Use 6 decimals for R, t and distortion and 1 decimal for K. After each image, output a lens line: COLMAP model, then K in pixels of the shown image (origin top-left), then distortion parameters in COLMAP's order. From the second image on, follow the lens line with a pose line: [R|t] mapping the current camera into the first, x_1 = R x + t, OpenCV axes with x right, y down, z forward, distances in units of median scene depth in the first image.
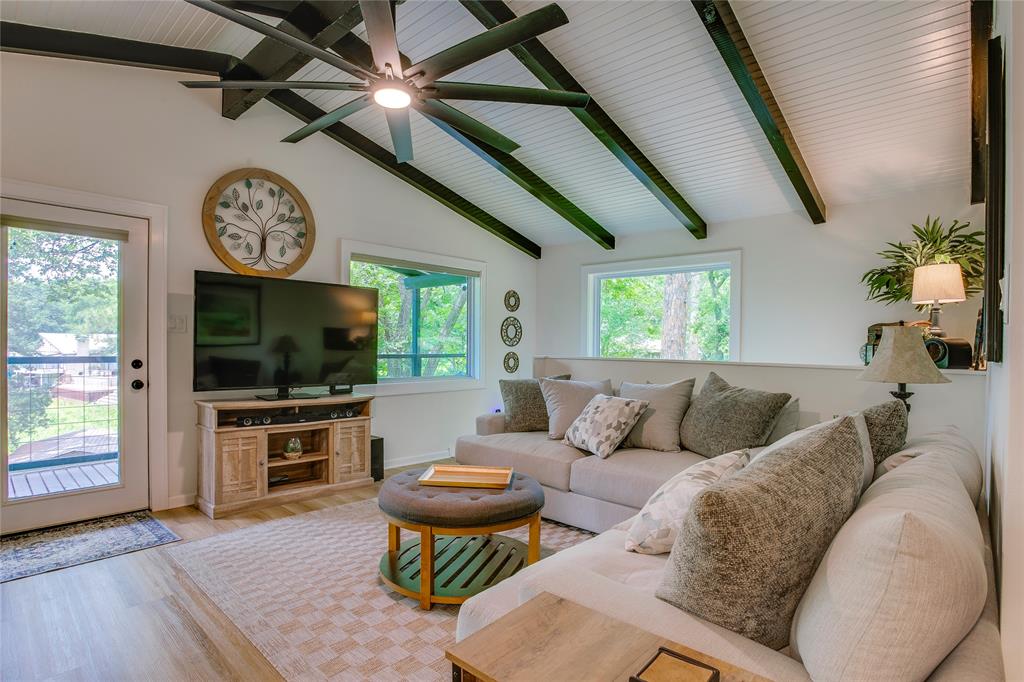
lens RADIAL K [[518.3, 0, 510.9], [0, 518.3, 353.1], [0, 0, 1]] dist [-0.046358, 0.000485]
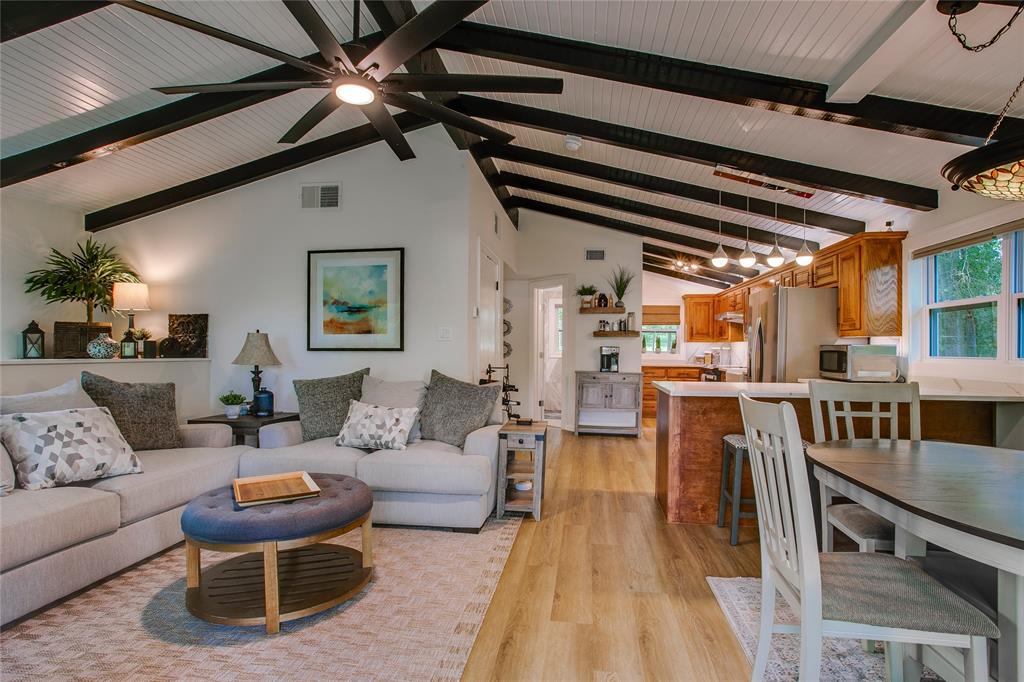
lens RADIAL K [[513.4, 0, 521.6], [0, 513.4, 355.3], [0, 0, 1]] dist [-0.029937, 0.000797]
pose [[-0.578444, -0.029458, 0.815190, -0.810731], [-0.004159, 0.999441, 0.033165, -0.025545], [-0.815712, 0.015794, -0.578243, 0.871823]]
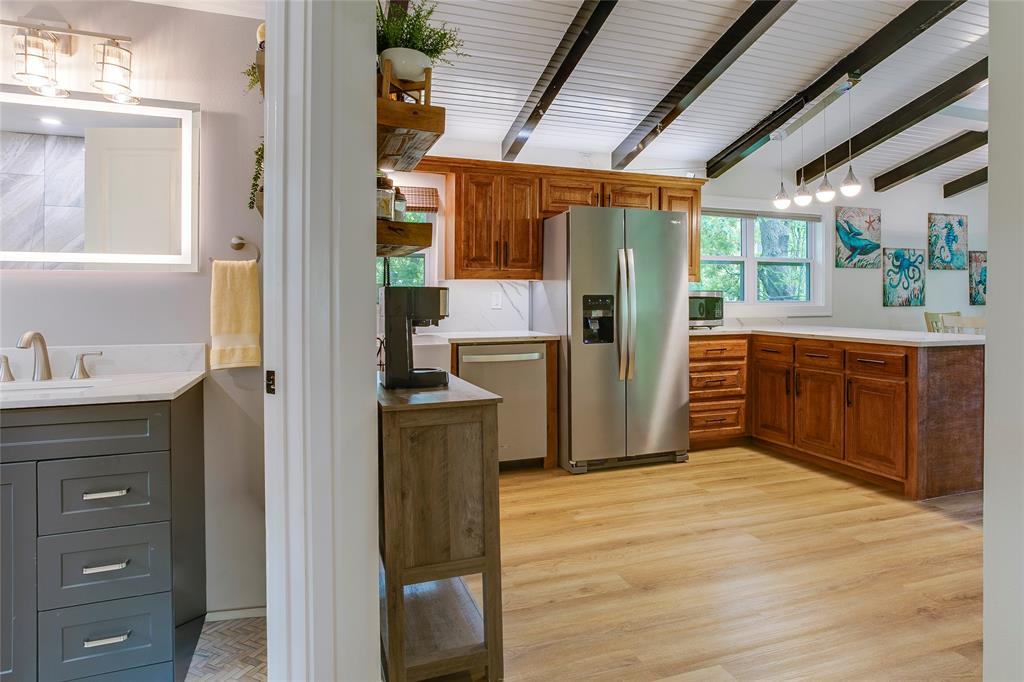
lens RADIAL K [[589.3, 0, 541.3], [0, 589.3, 296.2], [0, 0, 1]] dist [-0.025518, 0.000292]
pose [[-0.459482, -0.016269, -0.888038, 1.099262], [-0.016635, 0.999814, -0.009709, 0.017961], [0.888031, 0.010312, -0.459667, -0.167996]]
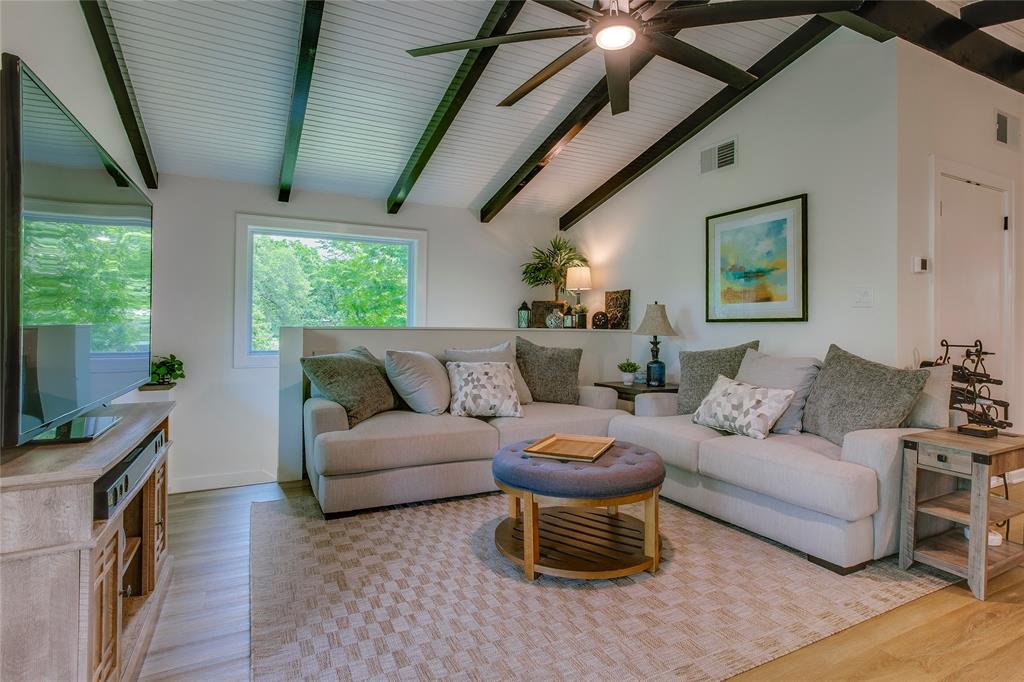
lens RADIAL K [[524.1, 0, 514.7], [0, 524.1, 320.8], [0, 0, 1]] dist [-0.032482, 0.020576]
pose [[0.342383, -0.001715, 0.939559, -0.778250], [0.008170, 0.999966, -0.001152, 0.002233], [-0.939525, 0.008071, 0.342385, 0.572632]]
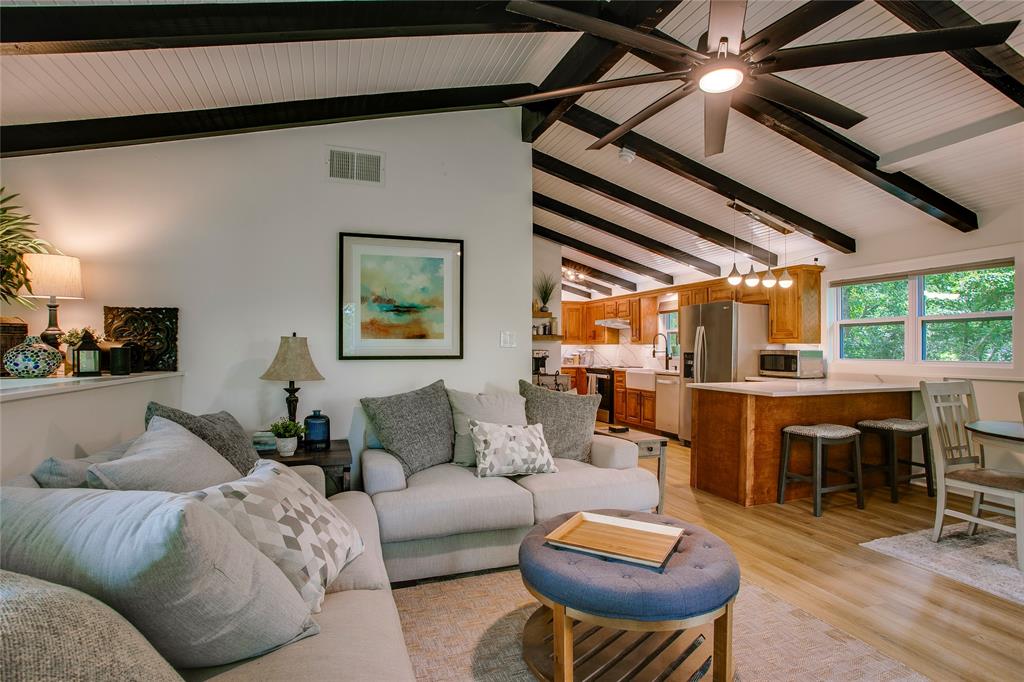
lens RADIAL K [[499.6, 0, 512.5], [0, 499.6, 349.3], [0, 0, 1]] dist [-0.067688, 0.031433]
pose [[-0.889571, -0.019511, 0.456380, -0.200468], [-0.011810, 0.999736, 0.019721, -0.035849], [-0.456644, 0.012153, -0.889566, 1.276449]]
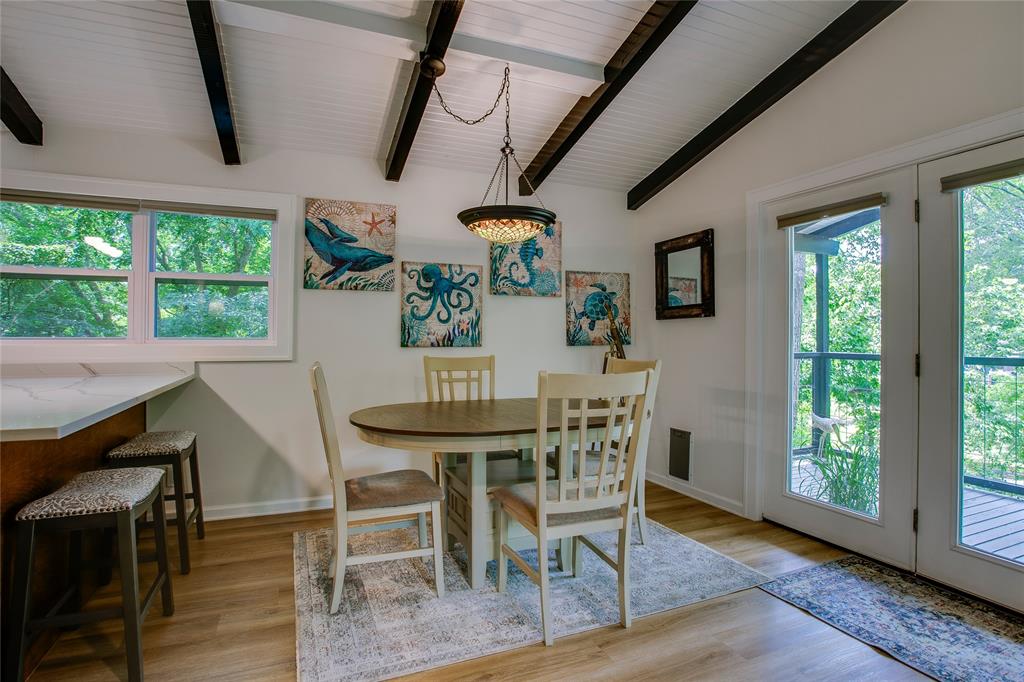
lens RADIAL K [[528.2, 0, 515.0], [0, 528.2, 328.9], [0, 0, 1]] dist [-0.085290, 0.030691]
pose [[-0.409225, -0.028005, -0.912004, -0.015891], [-0.022689, 0.999532, -0.020512, -0.005190], [0.912152, 0.012299, -0.409669, 0.582195]]
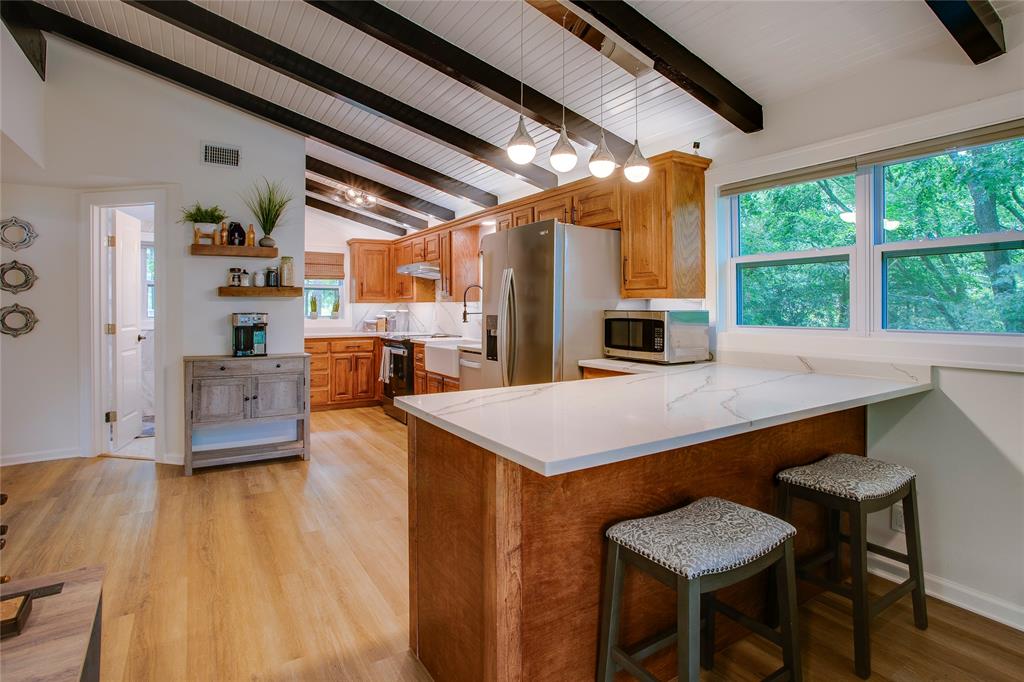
lens RADIAL K [[528.3, 0, 525.2], [0, 528.3, 307.4], [0, 0, 1]] dist [-0.040756, 0.000696]
pose [[-0.968329, -0.011526, 0.249413, -0.285408], [-0.007502, 0.999826, 0.017079, -0.032281], [-0.249567, 0.014667, -0.968247, 0.435969]]
